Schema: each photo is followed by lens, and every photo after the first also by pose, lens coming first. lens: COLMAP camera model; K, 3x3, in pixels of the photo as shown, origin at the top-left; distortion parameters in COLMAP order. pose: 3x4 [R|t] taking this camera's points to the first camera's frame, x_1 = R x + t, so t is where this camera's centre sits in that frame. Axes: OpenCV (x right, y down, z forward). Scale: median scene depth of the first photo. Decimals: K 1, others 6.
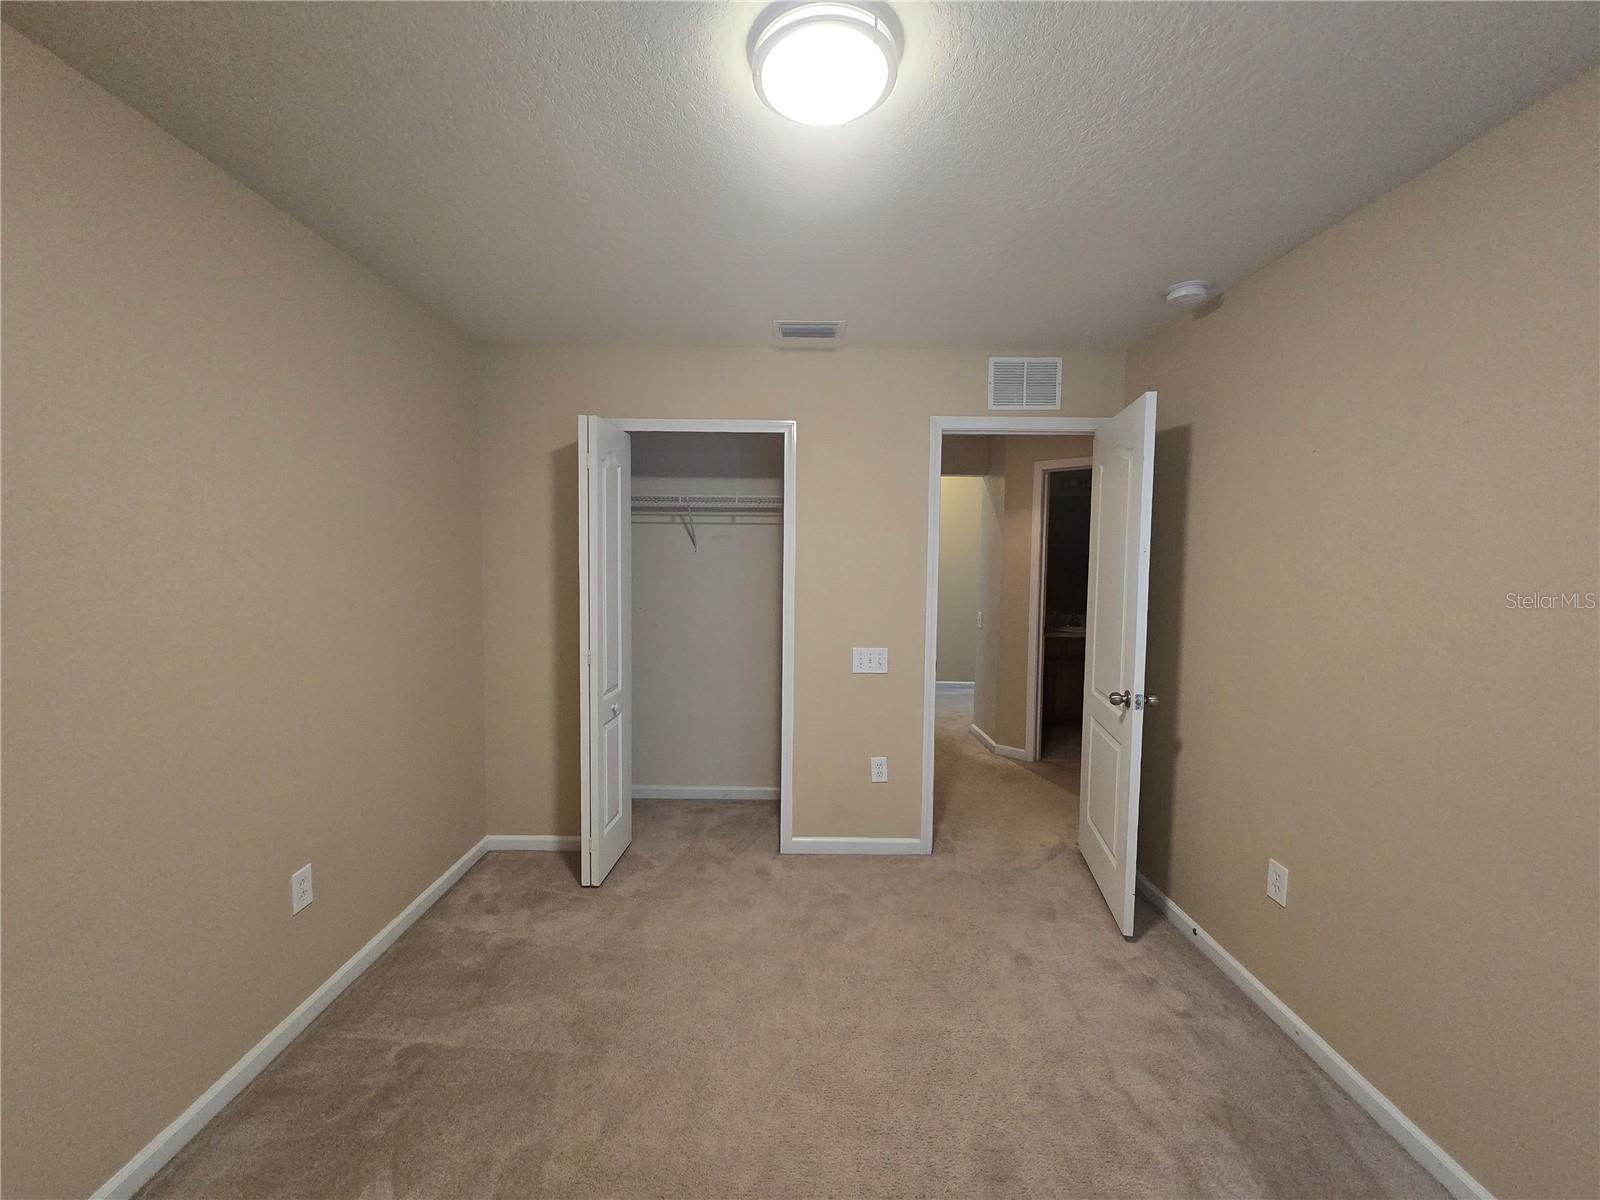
lens RADIAL K [[652.6, 0, 792.8], [0, 652.6, 592.3], [0, 0, 1]] dist [-0.001846, 0.000364]
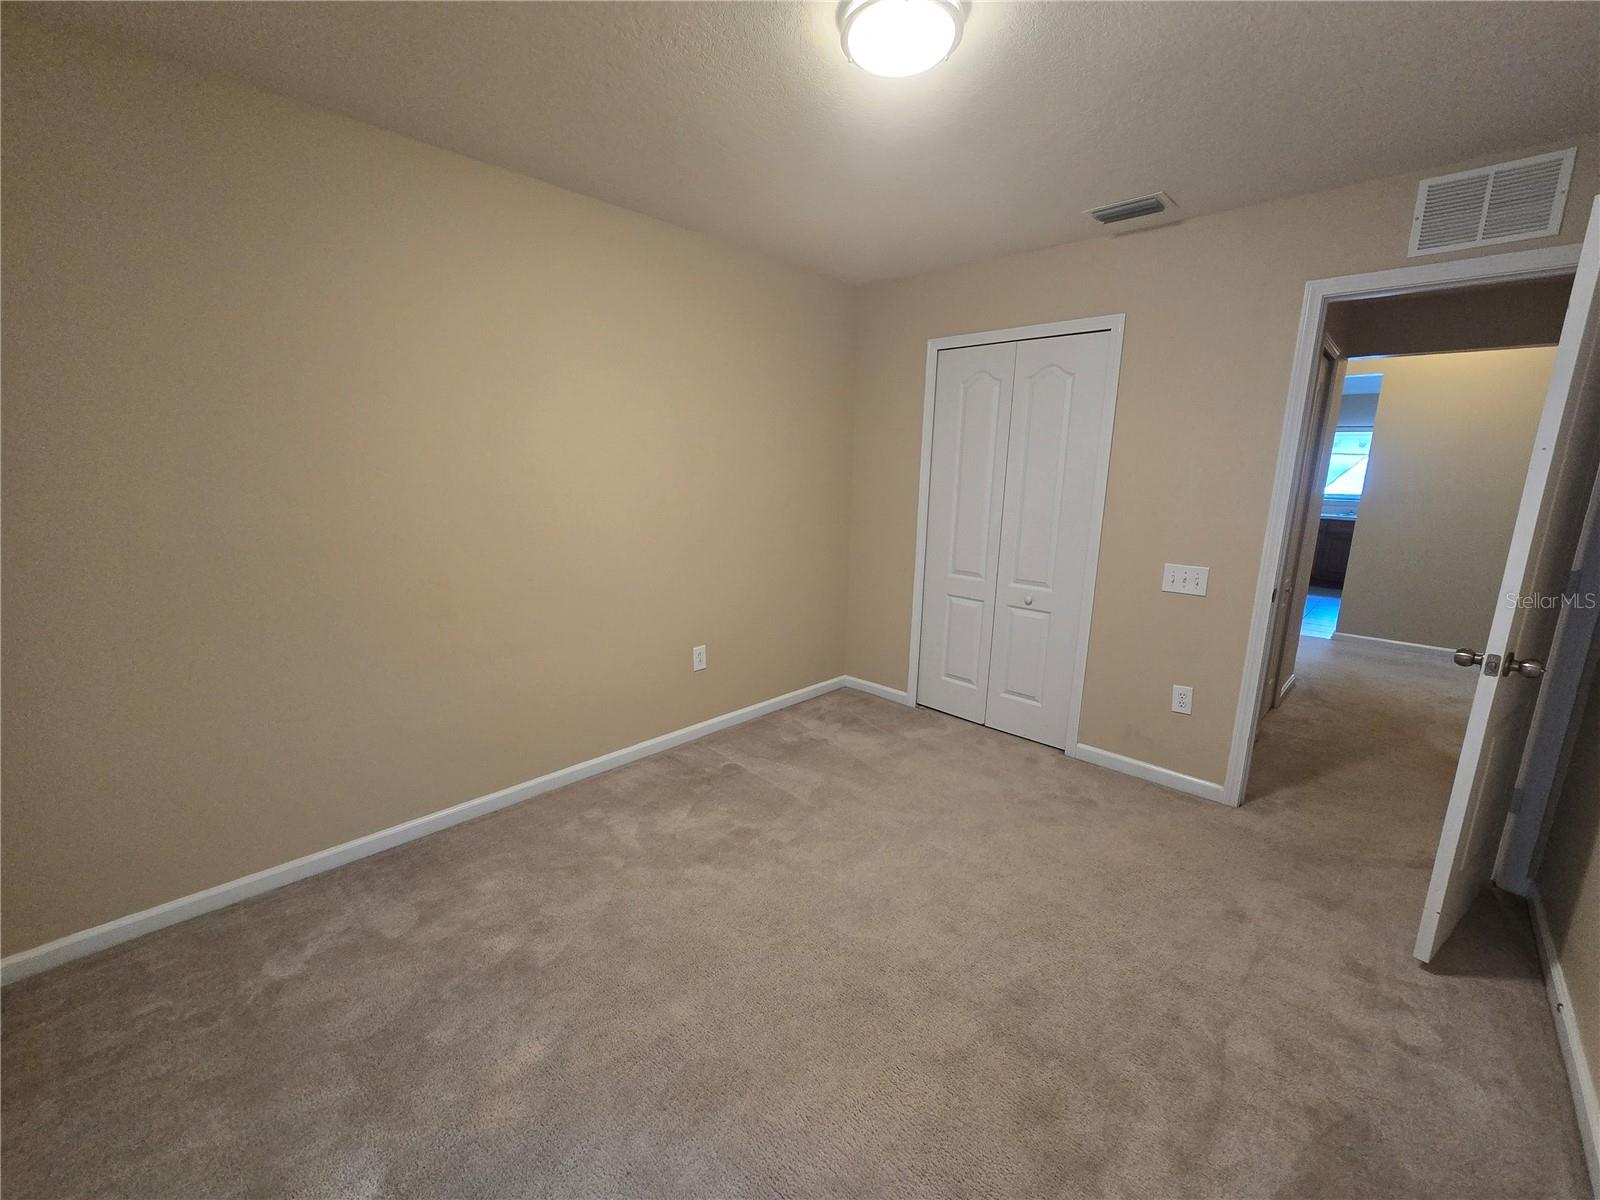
lens RADIAL K [[652.6, 0, 796.4], [0, 652.6, 592.7], [0, 0, 1]] dist [-0.001846, 0.000364]
pose [[0.726448, 0.135642, -0.673702, 0.415373], [-0.050517, 0.988215, 0.144494, 0.023607], [0.685363, -0.070933, 0.724739, -0.029088]]
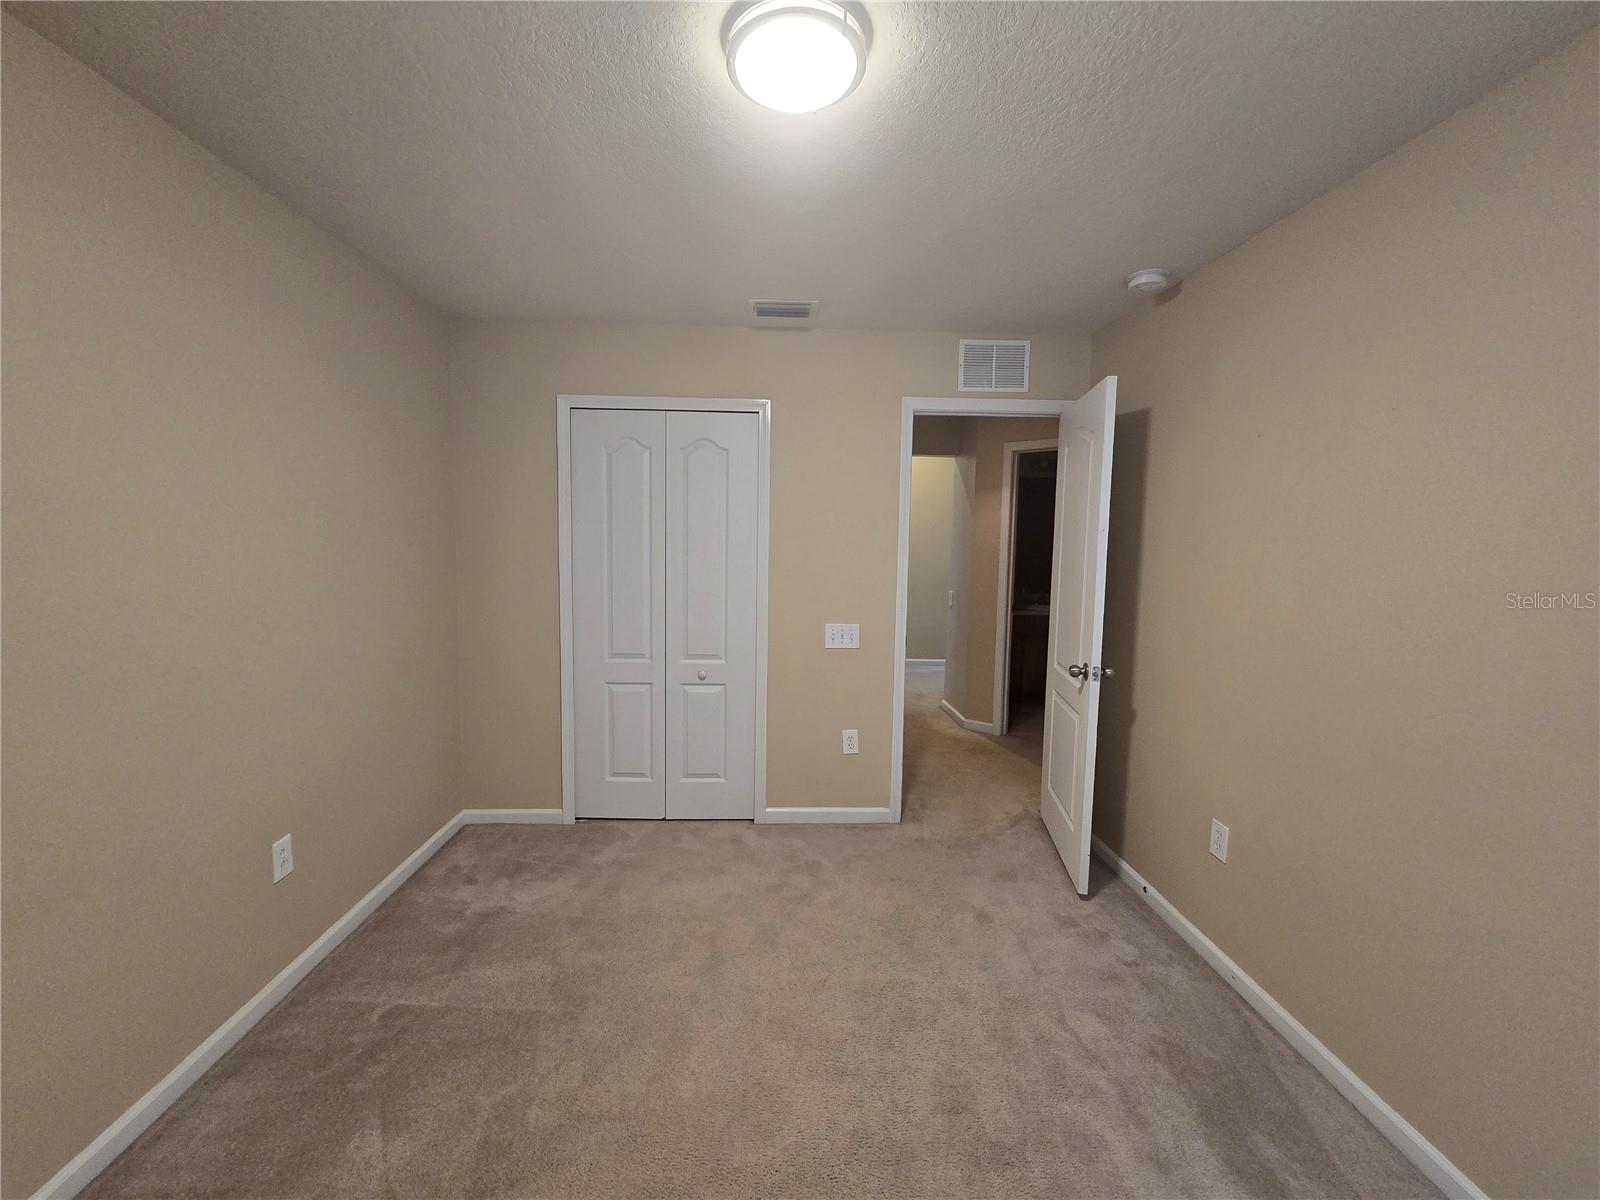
lens RADIAL K [[652.6, 0, 792.1], [0, 652.6, 590.9], [0, 0, 1]] dist [-0.001846, 0.000364]
pose [[0.999305, 0.001484, 0.037242, 0.002164], [-0.002516, 0.999613, 0.027693, 0.006063], [-0.037186, -0.027768, 0.998922, -0.025194]]
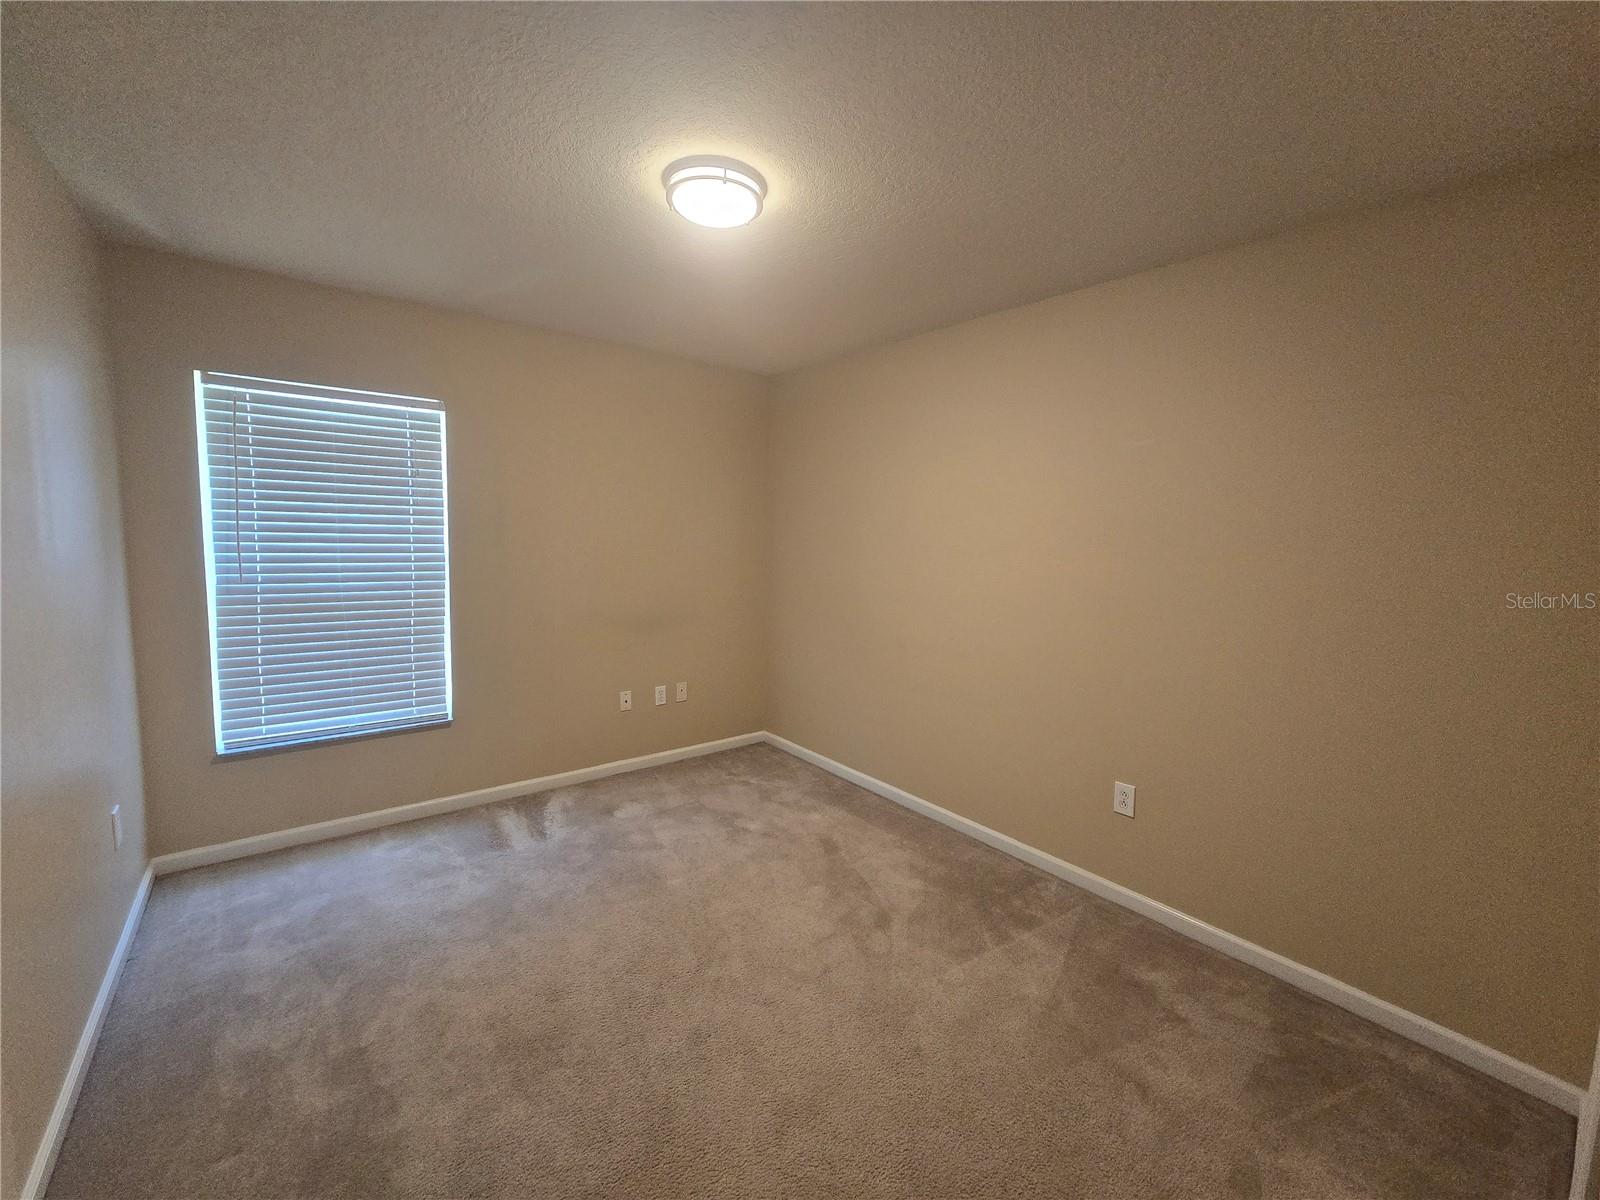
lens RADIAL K [[652.6, 0, 801.3], [0, 652.6, 603.8], [0, 0, 1]] dist [-0.001846, 0.000364]
pose [[-0.780119, 0.033868, -0.624713, 0.406845], [-0.072394, 0.986940, 0.143908, -0.048079], [0.621428, 0.157490, -0.767479, 1.174558]]
